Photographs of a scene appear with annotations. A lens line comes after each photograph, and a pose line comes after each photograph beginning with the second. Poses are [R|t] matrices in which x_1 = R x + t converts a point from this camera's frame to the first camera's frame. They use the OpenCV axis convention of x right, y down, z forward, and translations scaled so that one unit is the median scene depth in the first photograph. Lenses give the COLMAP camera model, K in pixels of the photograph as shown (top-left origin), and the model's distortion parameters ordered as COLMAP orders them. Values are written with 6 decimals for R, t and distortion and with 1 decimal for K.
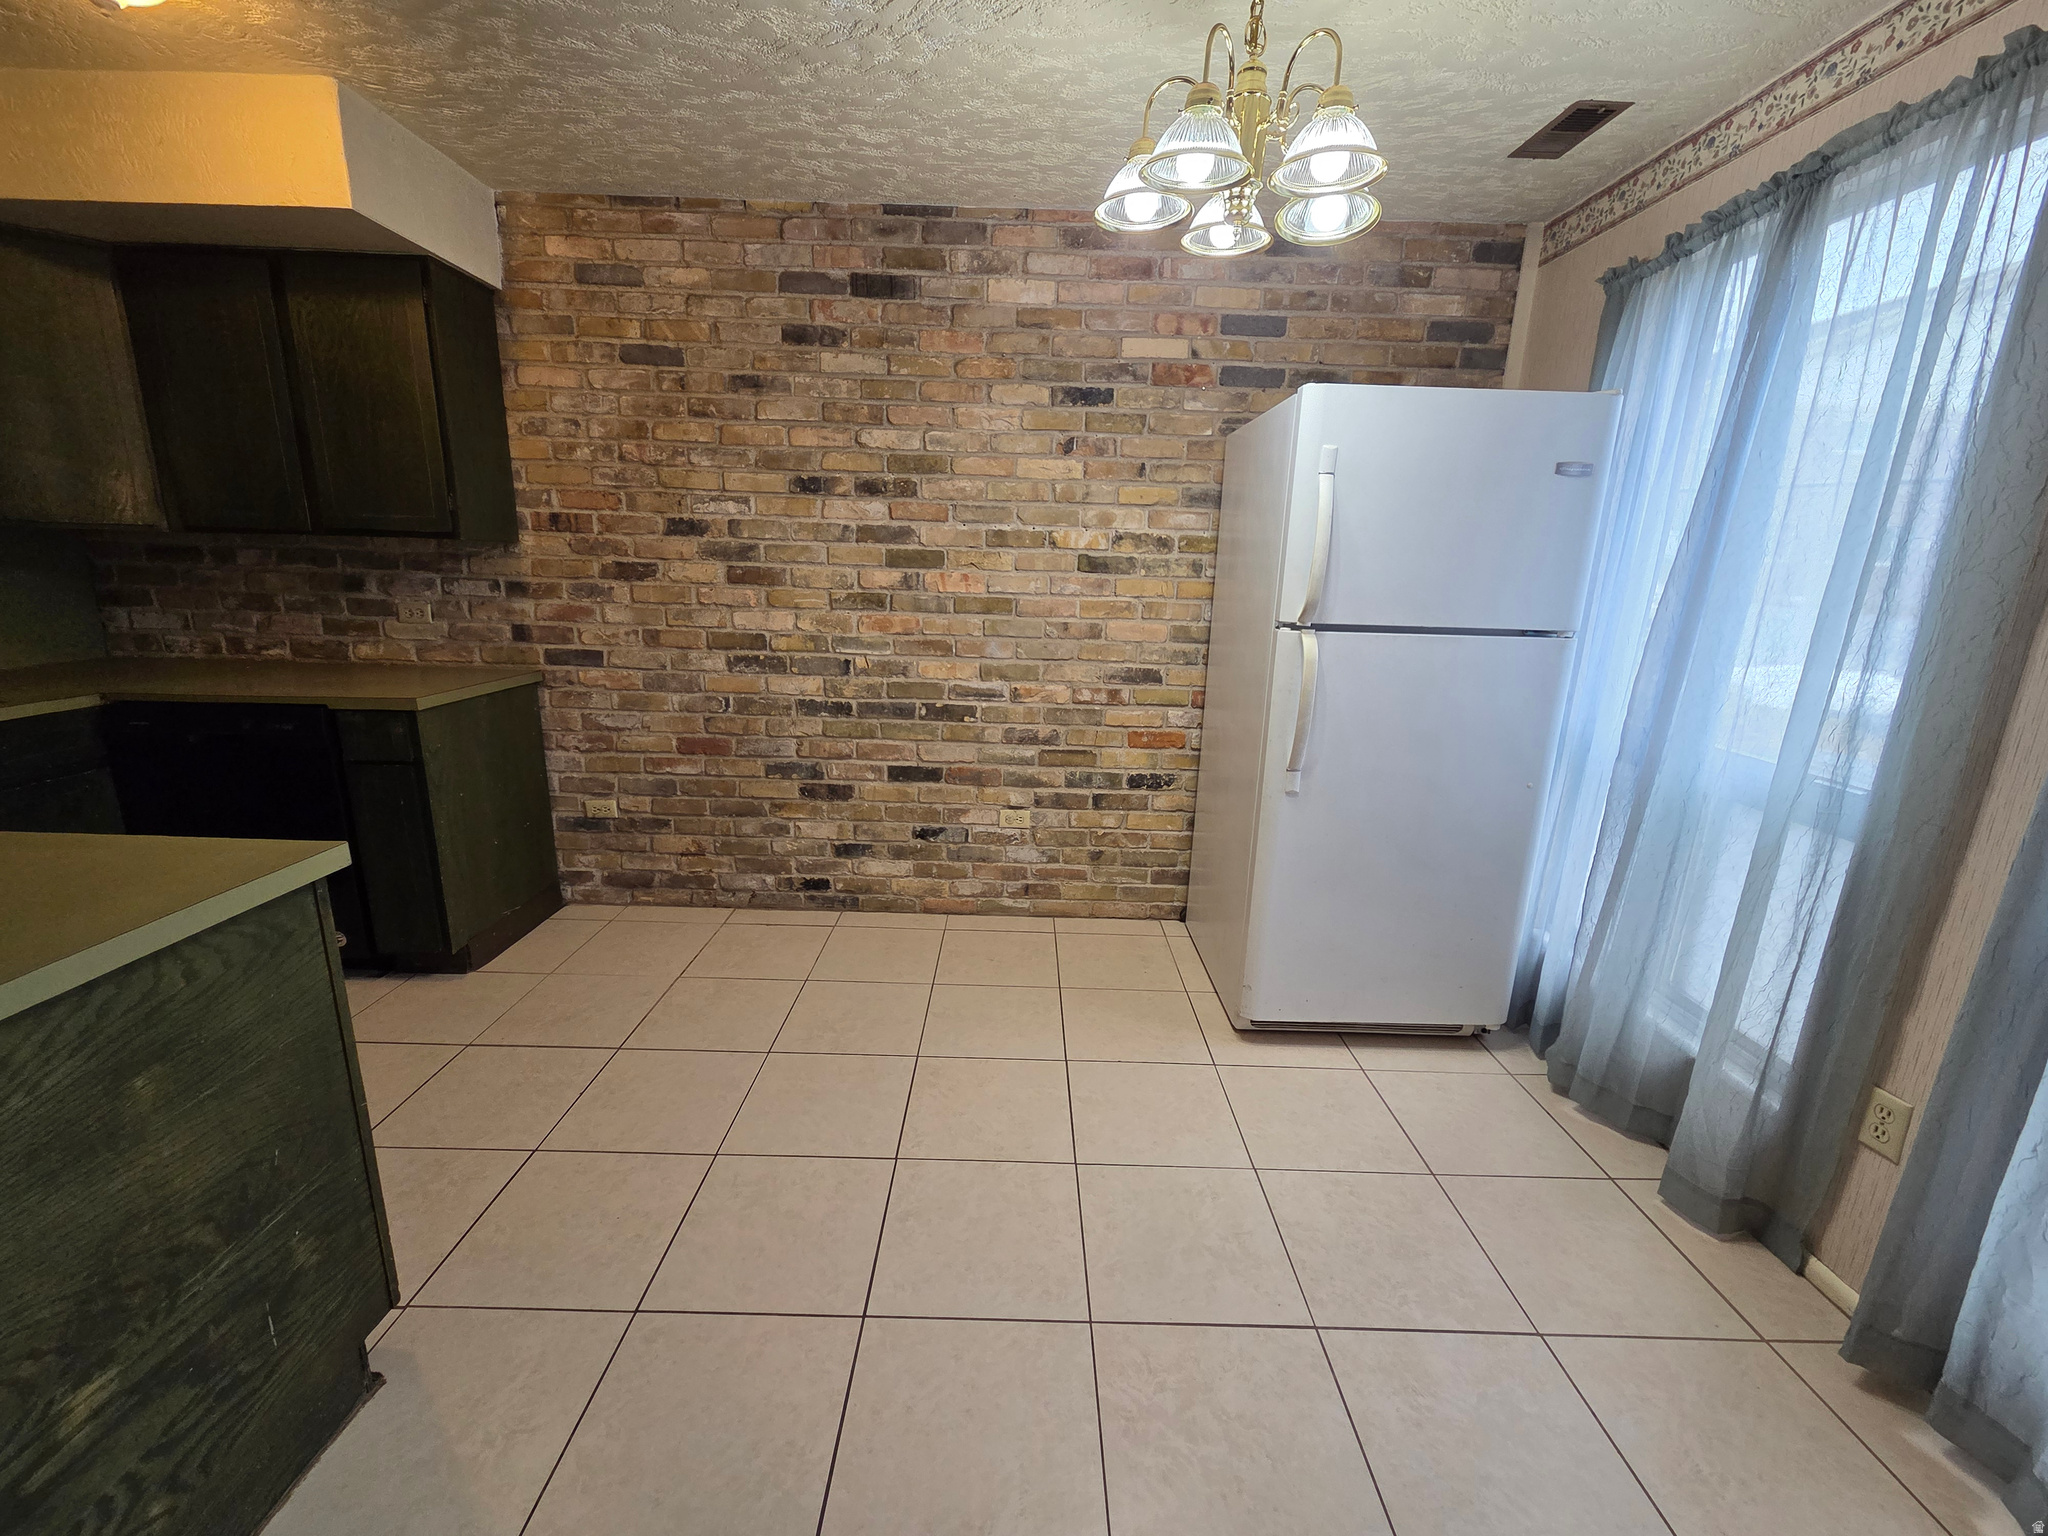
lens RADIAL K [[841.3, 0, 1023.7], [0, 841.3, 771.6], [0, 0, 1]] dist [0.007543, -0.001435]
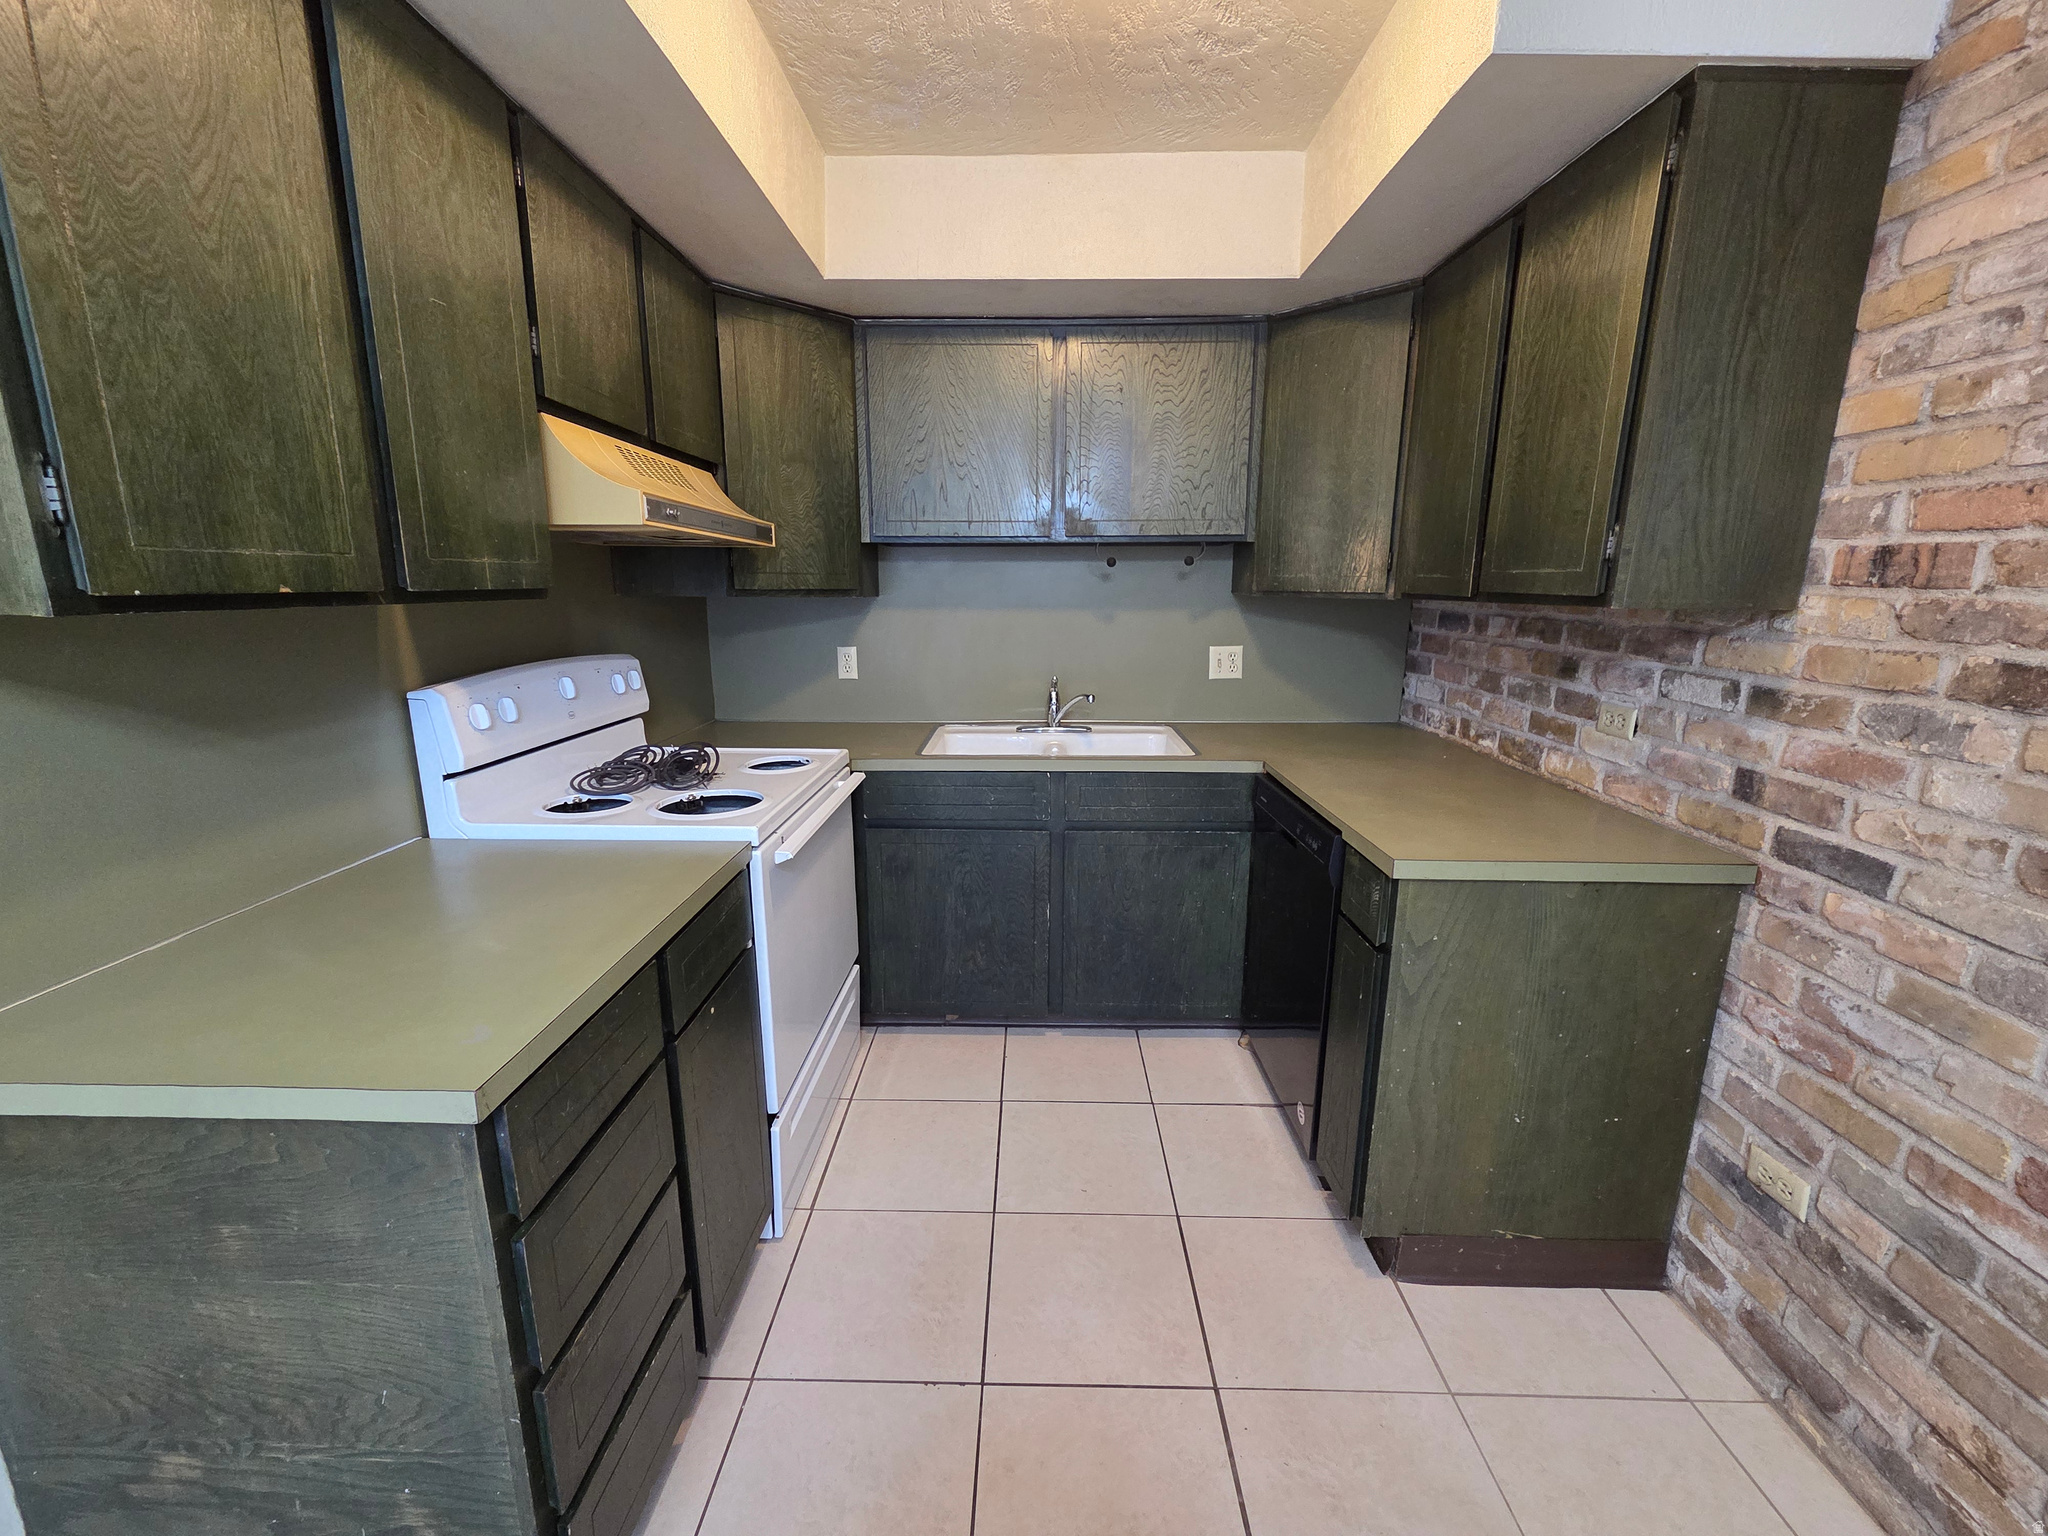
lens RADIAL K [[841.3, 0, 1026.0], [0, 841.3, 768.4], [0, 0, 1]] dist [0.007543, -0.001435]
pose [[-0.016735, 0.190942, -0.981459, -0.089955], [-0.250074, 0.949599, 0.189008, -0.162733], [0.968082, 0.248600, 0.031858, 0.563407]]
